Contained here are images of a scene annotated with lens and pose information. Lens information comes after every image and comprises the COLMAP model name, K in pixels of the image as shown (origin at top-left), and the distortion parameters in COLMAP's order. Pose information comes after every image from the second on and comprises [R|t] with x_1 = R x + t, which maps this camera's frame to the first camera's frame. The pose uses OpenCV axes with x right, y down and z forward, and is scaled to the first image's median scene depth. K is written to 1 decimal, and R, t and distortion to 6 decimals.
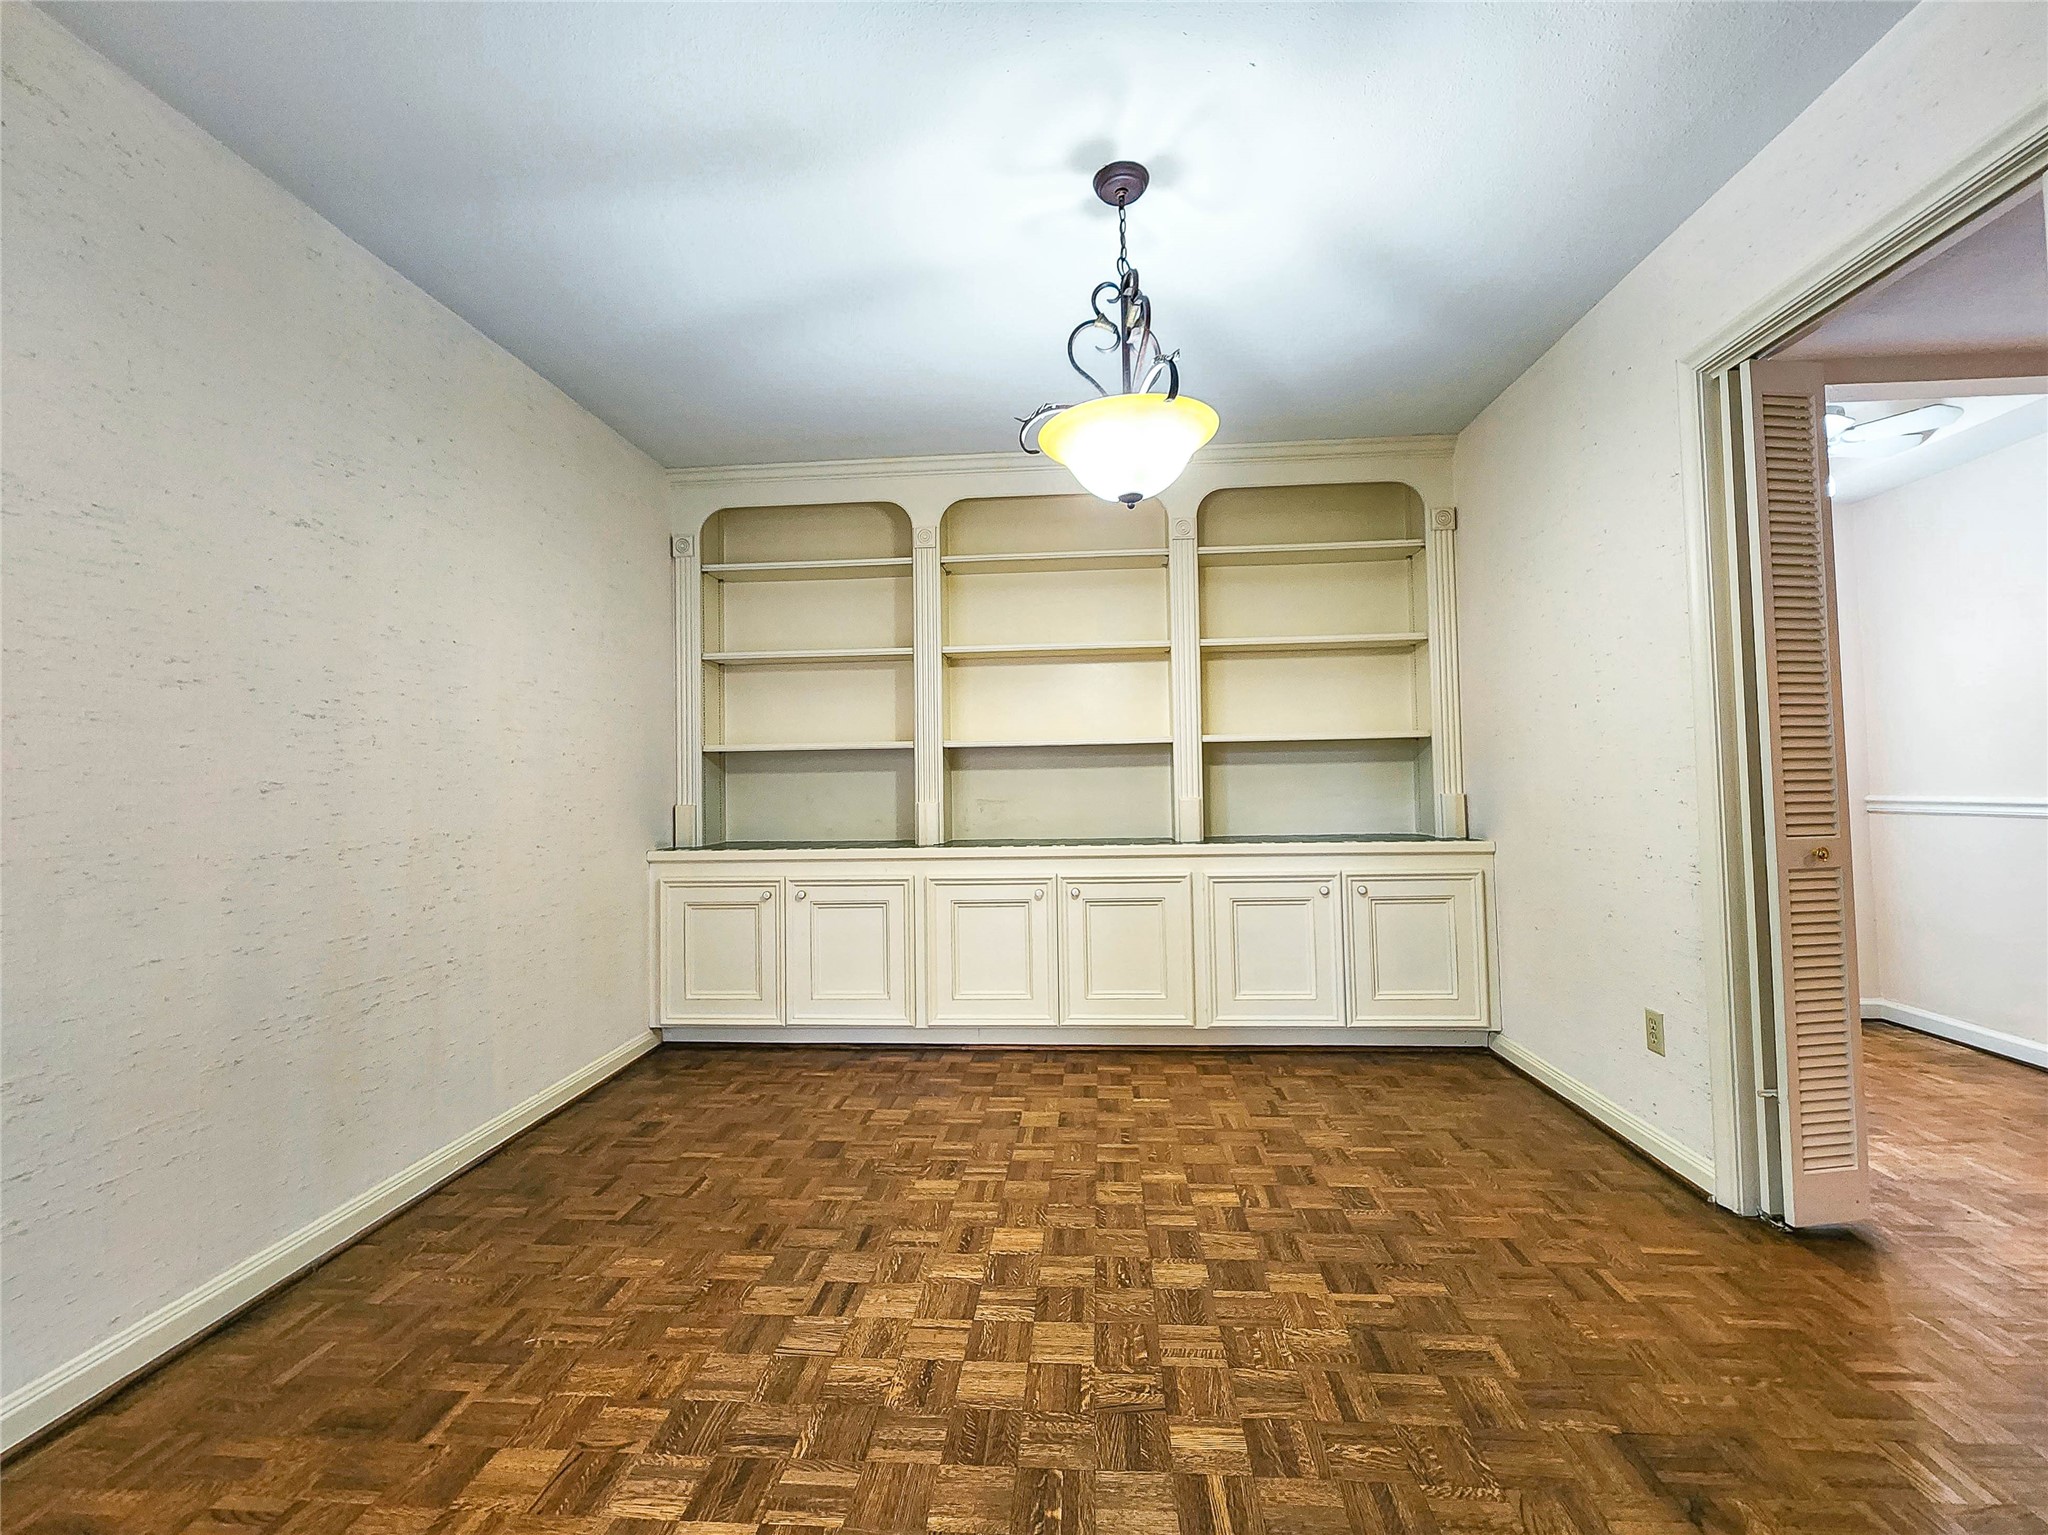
lens RADIAL K [[858.8, 0, 1035.3], [0, 858.8, 754.8], [0, 0, 1]] dist [0.003576, -0.000523]
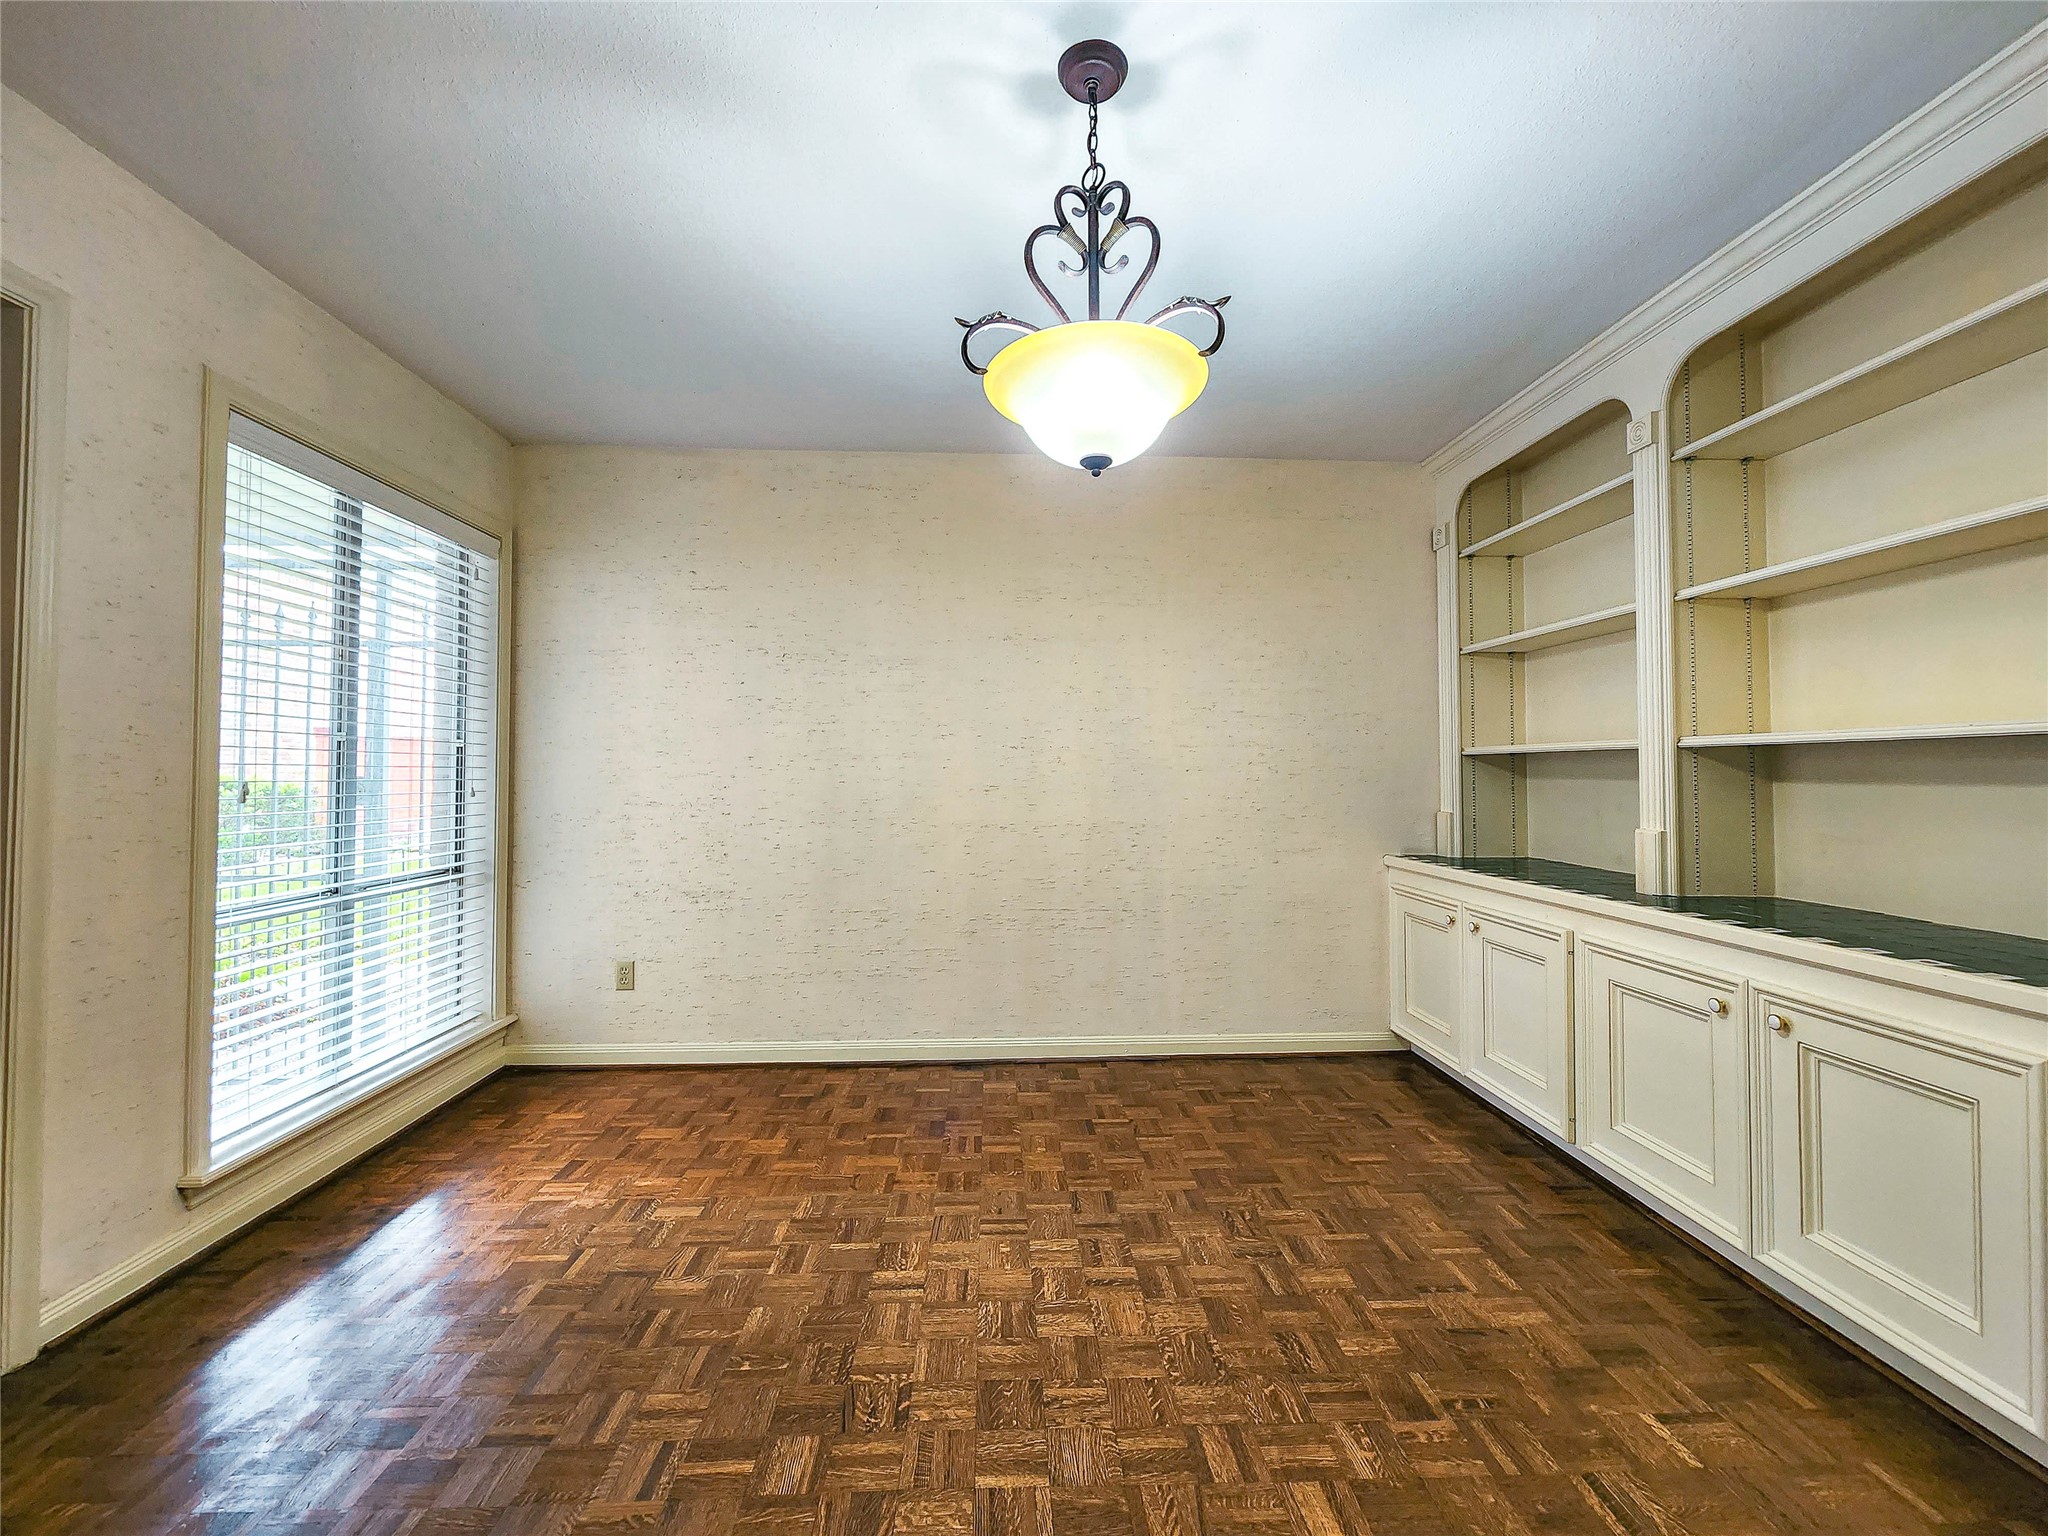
lens RADIAL K [[858.8, 0, 1035.3], [0, 858.8, 764.7], [0, 0, 1]] dist [0.003576, -0.000523]
pose [[0.114613, 0.005280, -0.993396, 0.597308], [0.026037, 0.999626, 0.008317, -0.015954], [0.993069, -0.026818, 0.114432, 0.570373]]
